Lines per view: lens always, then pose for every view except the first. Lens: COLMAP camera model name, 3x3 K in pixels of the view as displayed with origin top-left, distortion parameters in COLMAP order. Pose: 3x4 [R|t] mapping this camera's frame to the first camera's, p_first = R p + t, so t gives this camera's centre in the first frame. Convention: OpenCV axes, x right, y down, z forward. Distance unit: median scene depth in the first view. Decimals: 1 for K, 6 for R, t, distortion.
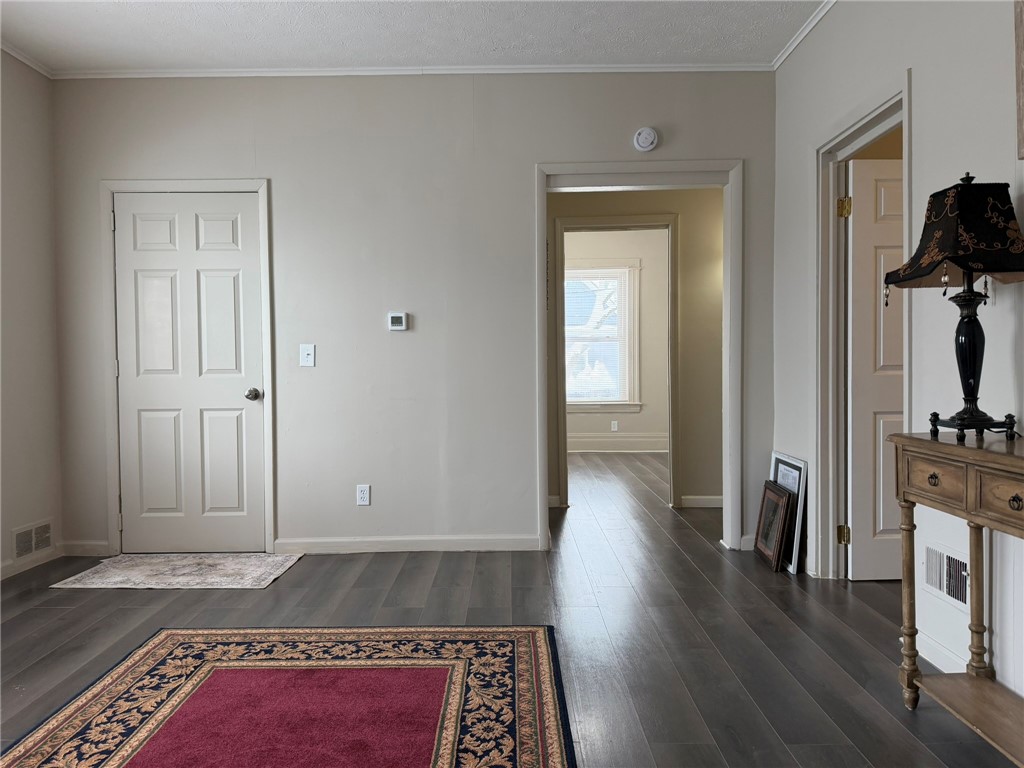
lens RADIAL K [[716.4, 0, 514.2], [0, 716.4, 385.4], [0, 0, 1]] dist [0.133601, -0.215611]
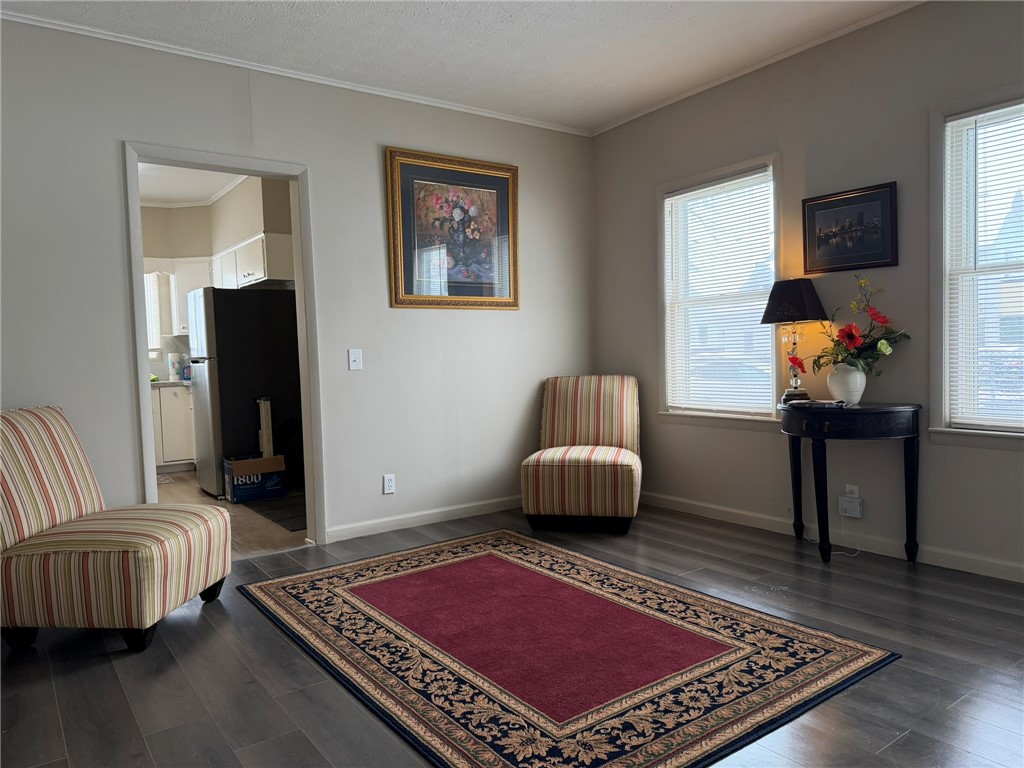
lens RADIAL K [[716.4, 0, 514.2], [0, 716.4, 385.4], [0, 0, 1]] dist [0.133601, -0.215611]
pose [[-0.811027, 0.062340, -0.581677, 0.459294], [0.017200, 0.996417, 0.082807, -0.076369], [0.584755, 0.057154, -0.809194, 1.792368]]
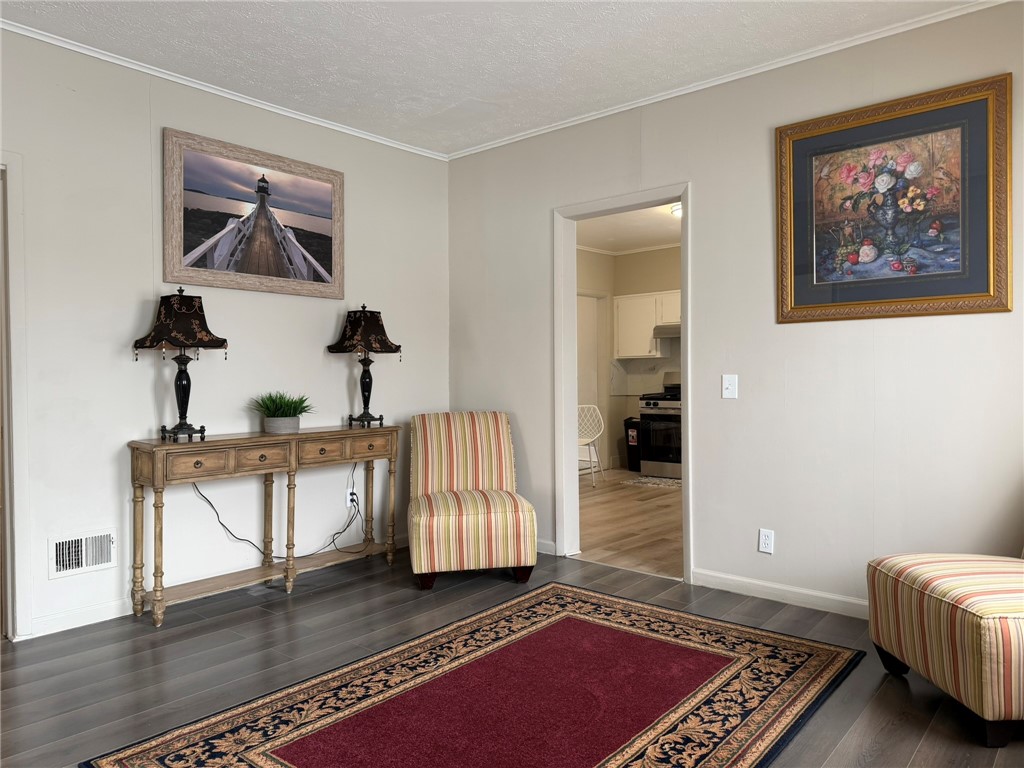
lens RADIAL K [[716.4, 0, 514.2], [0, 716.4, 385.4], [0, 0, 1]] dist [0.133601, -0.215611]
pose [[-0.759503, 0.009671, 0.650432, -0.971486], [0.039922, 0.998698, 0.031768, -0.070644], [-0.649277, 0.050095, -0.758900, 1.597503]]
